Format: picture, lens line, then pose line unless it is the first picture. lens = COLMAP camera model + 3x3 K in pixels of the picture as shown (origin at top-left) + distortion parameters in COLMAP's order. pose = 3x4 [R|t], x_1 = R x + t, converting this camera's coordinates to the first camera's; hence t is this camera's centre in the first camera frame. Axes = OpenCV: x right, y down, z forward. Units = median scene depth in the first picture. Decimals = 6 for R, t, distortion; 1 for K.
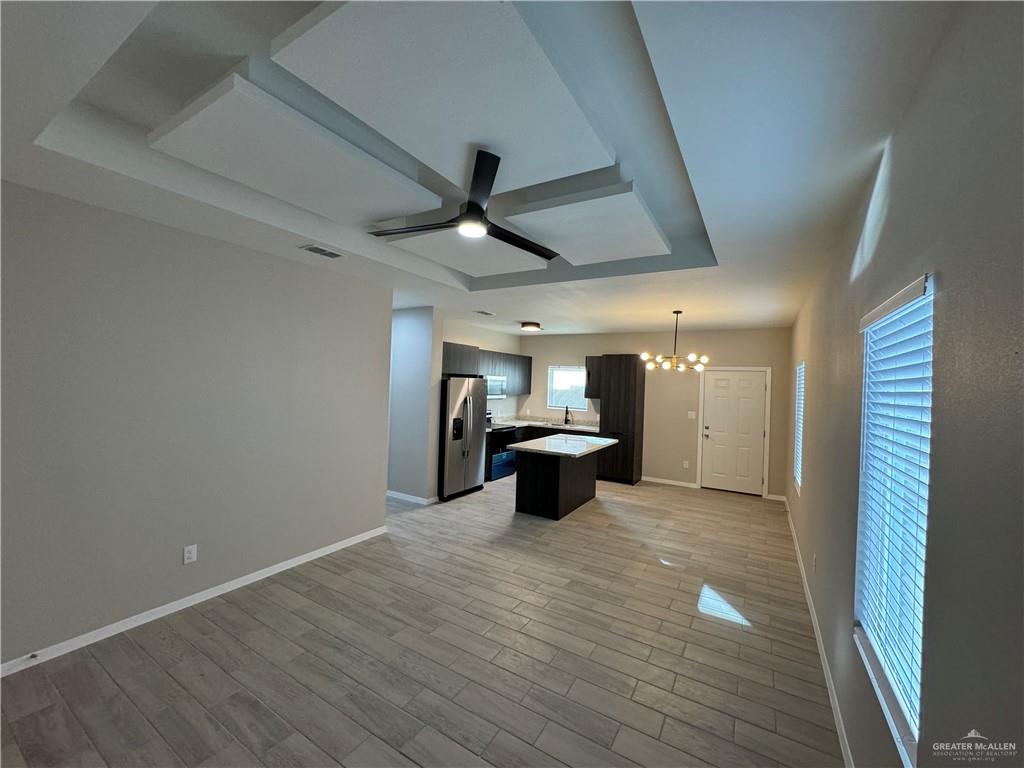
lens RADIAL K [[409.6, 0, 512.5], [0, 409.6, 382.8], [0, 0, 1]] dist [-0.003642, 0.000000]
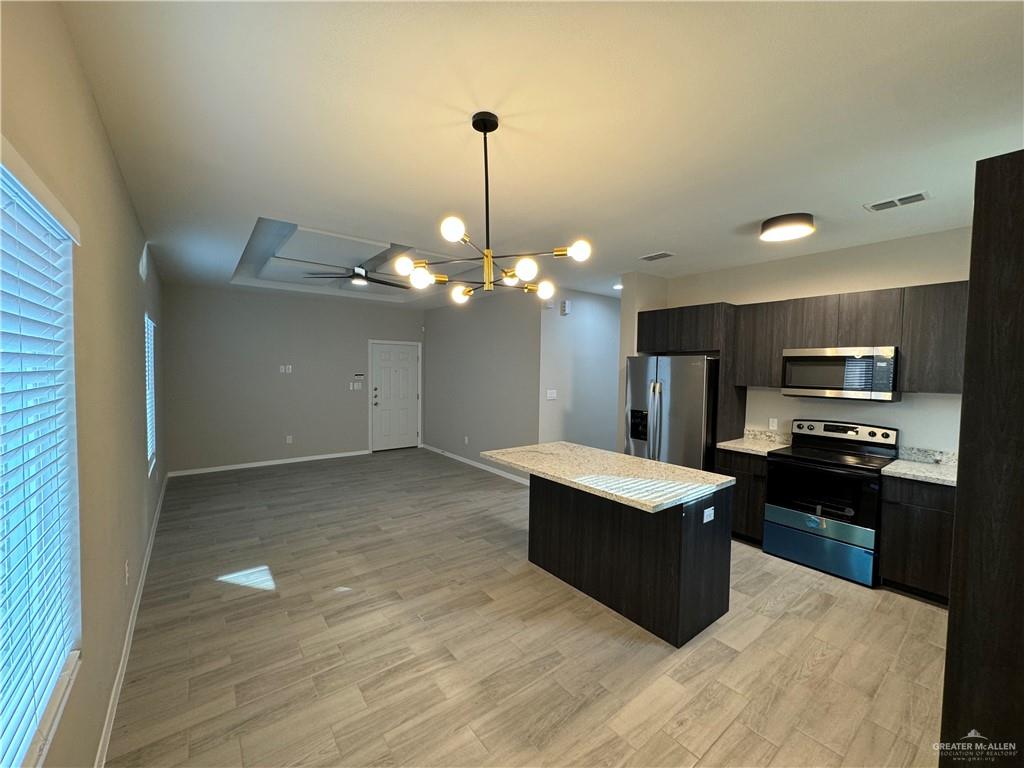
lens RADIAL K [[409.6, 0, 513.2], [0, 409.6, 385.2], [0, 0, 1]] dist [-0.003642, 0.000000]
pose [[-0.356389, 0.001746, -0.934336, 0.923858], [-0.027954, 0.999531, 0.012530, 0.051928], [0.933919, 0.030584, -0.356173, 1.494047]]
